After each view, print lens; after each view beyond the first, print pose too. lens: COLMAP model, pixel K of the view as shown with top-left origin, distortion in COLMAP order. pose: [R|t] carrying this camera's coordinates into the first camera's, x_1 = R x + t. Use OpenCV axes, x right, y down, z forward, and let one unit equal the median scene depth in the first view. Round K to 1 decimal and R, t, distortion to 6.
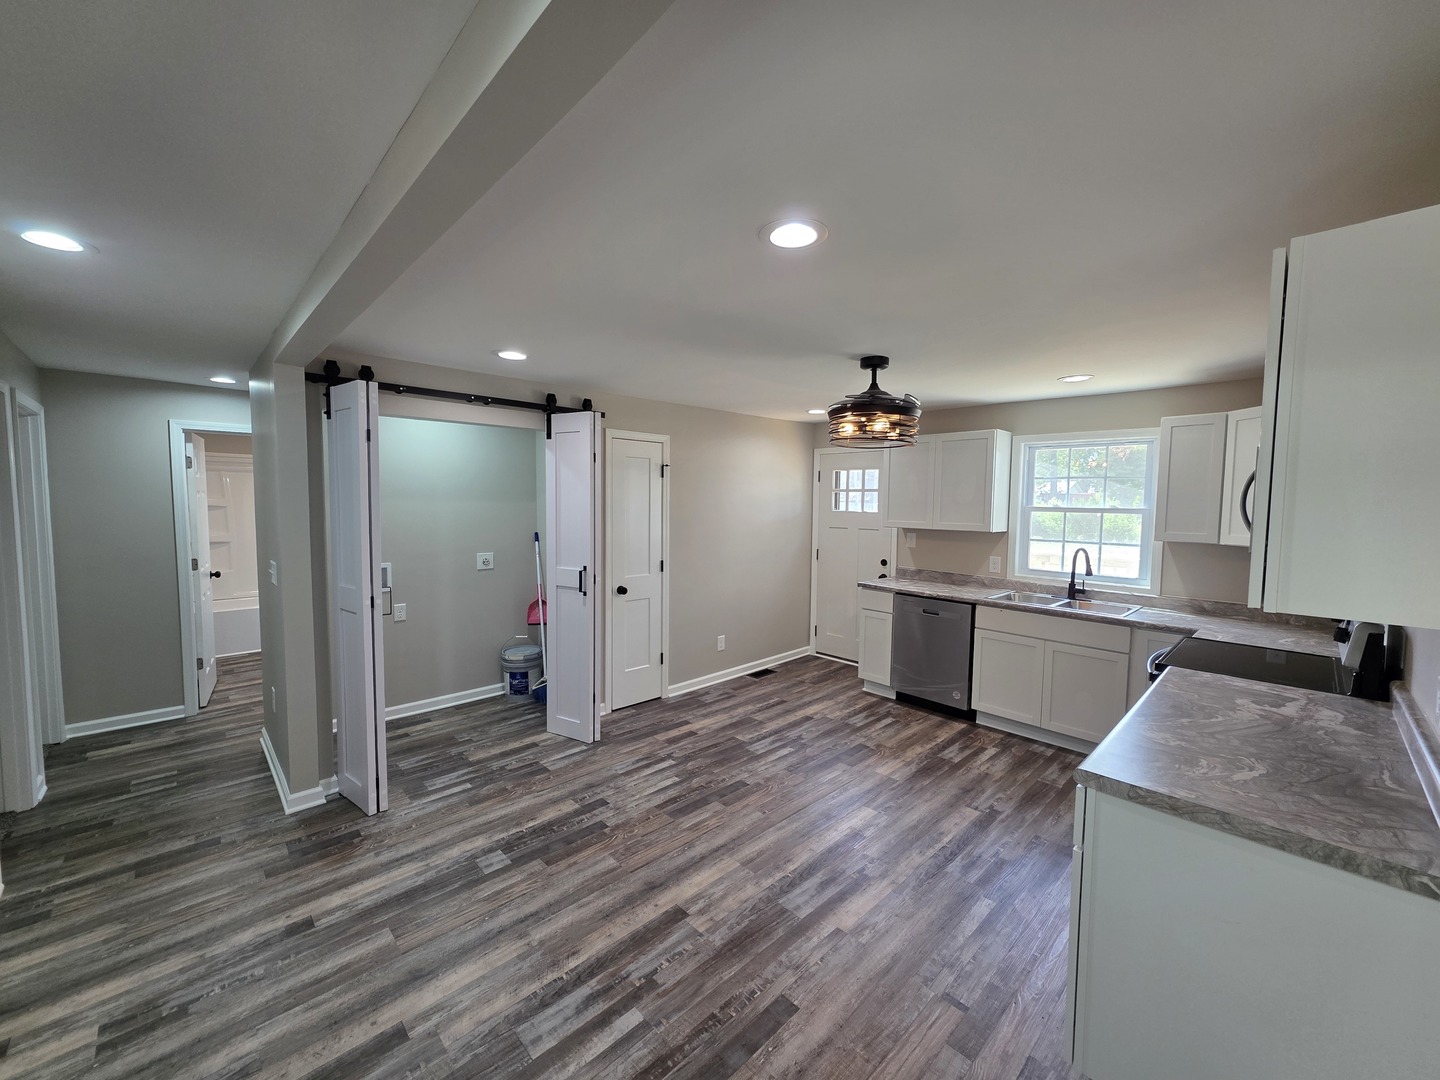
lens RADIAL K [[568.4, 0, 720.2], [0, 568.4, 537.9], [0, 0, 1]] dist [0.007575, -0.000731]
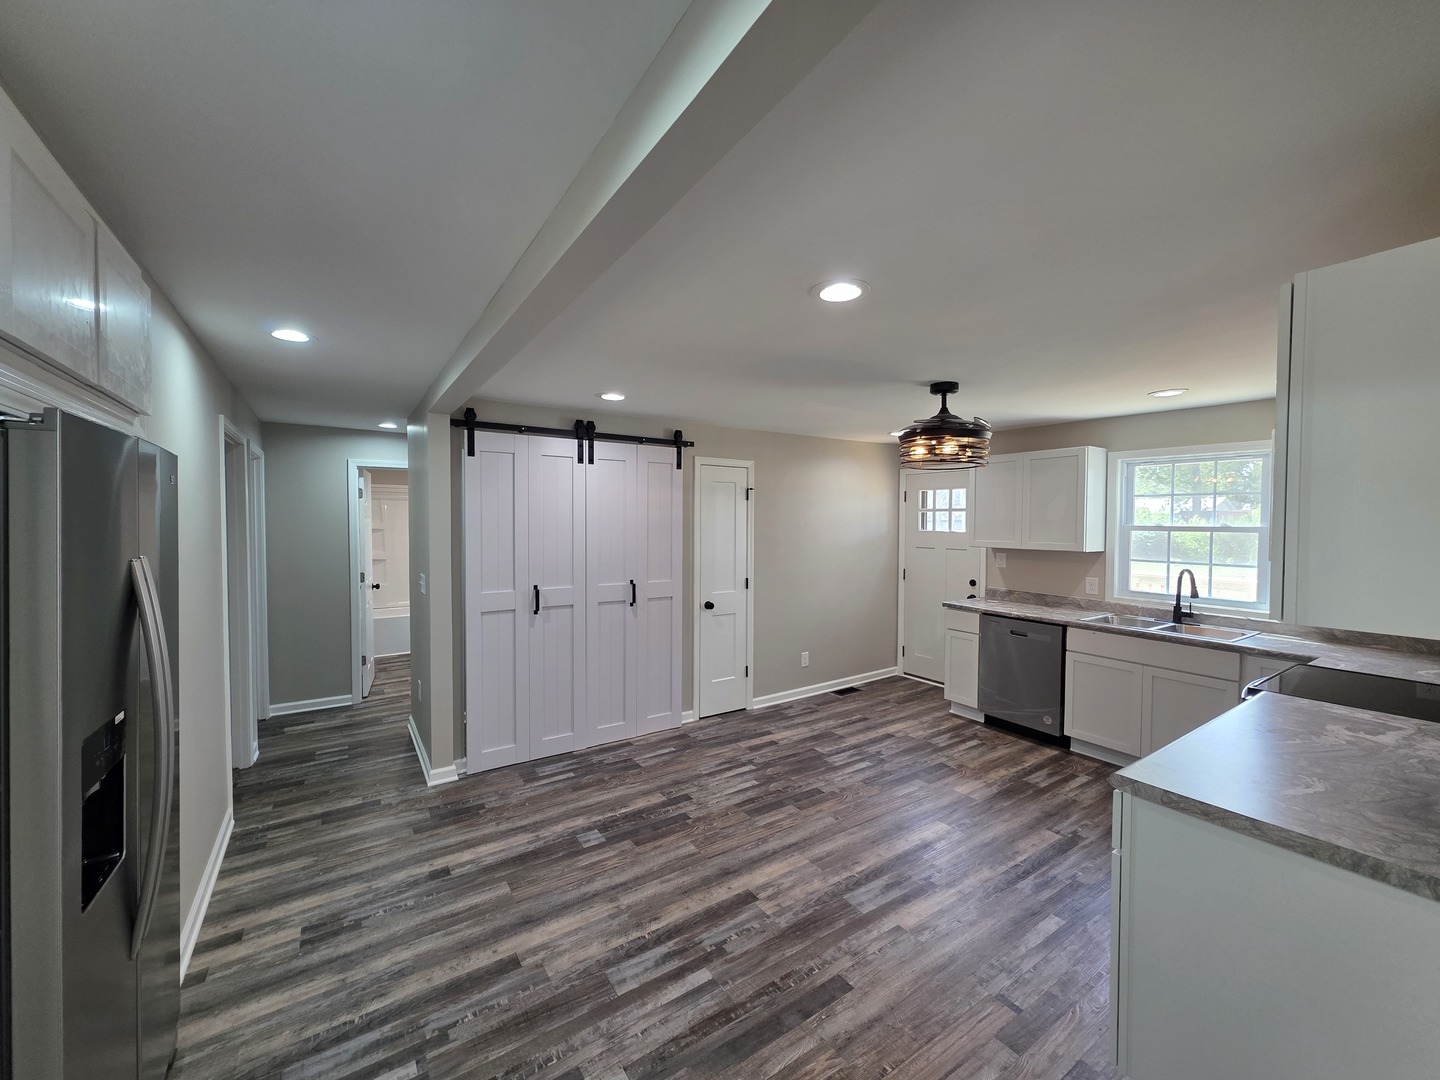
lens RADIAL K [[568.4, 0, 721.0], [0, 568.4, 537.5], [0, 0, 1]] dist [0.007575, -0.000731]
pose [[0.985476, -0.002319, -0.169799, 0.046655], [-0.004088, 0.999293, -0.037375, 0.005998], [0.169766, 0.037526, 0.984770, -0.088592]]
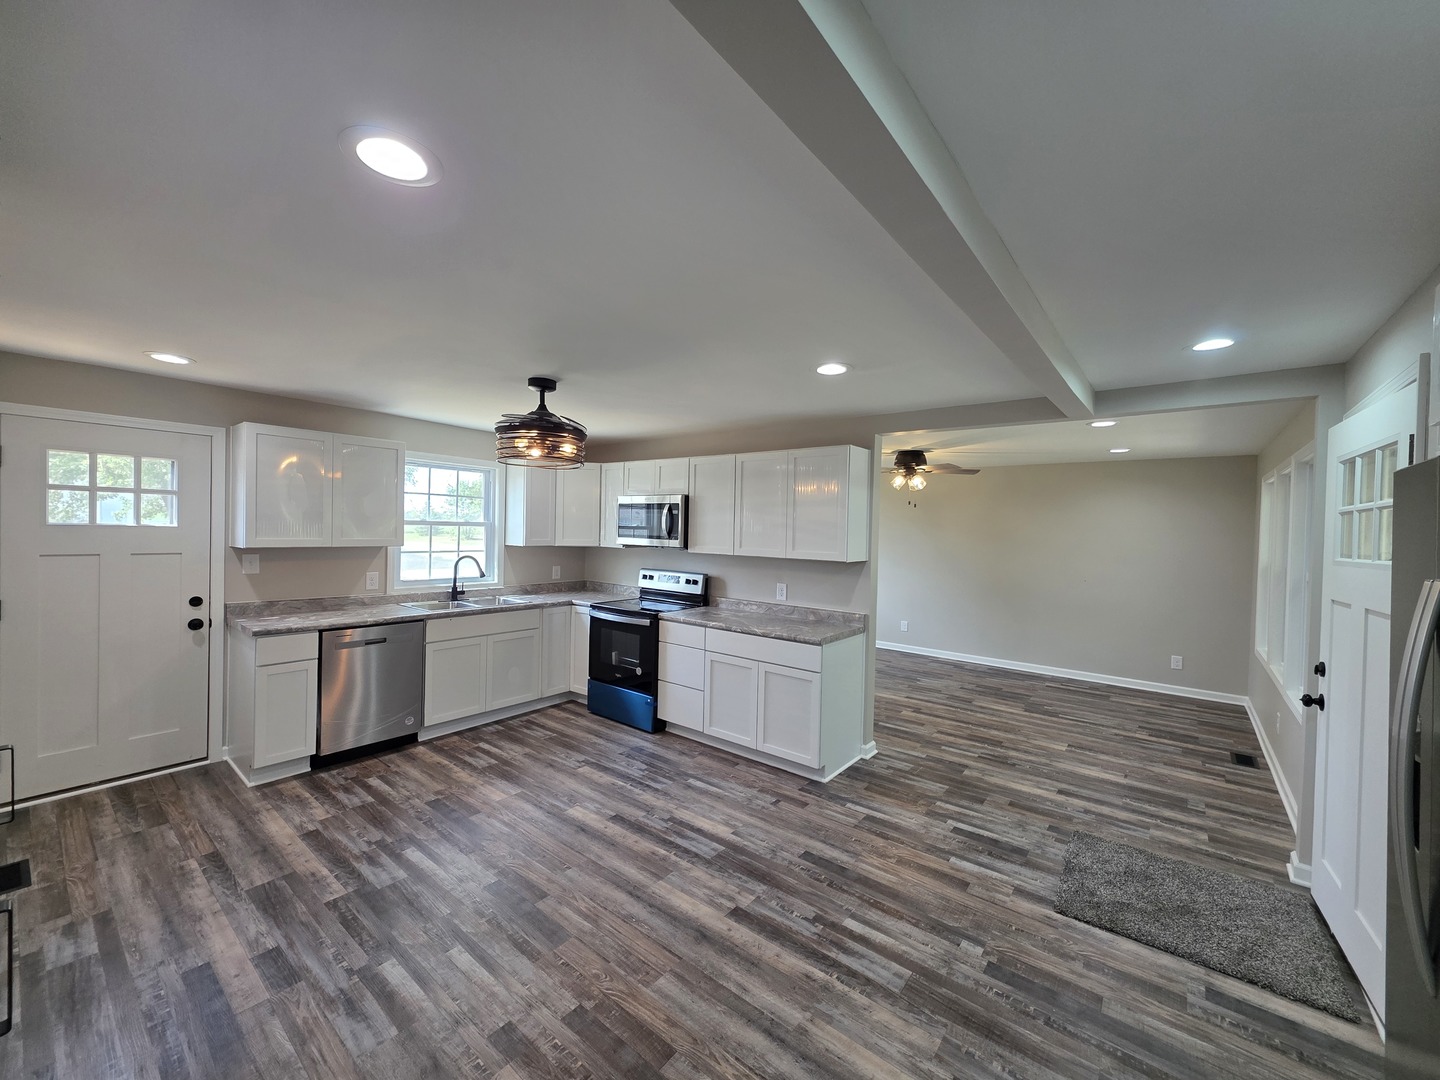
lens RADIAL K [[568.4, 0, 721.3], [0, 568.4, 539.0], [0, 0, 1]] dist [0.007575, -0.000731]
pose [[-0.128909, -0.036861, 0.990971, -0.829696], [0.038628, 0.998364, 0.042161, -0.063499], [-0.990904, 0.043714, -0.127274, 0.856914]]
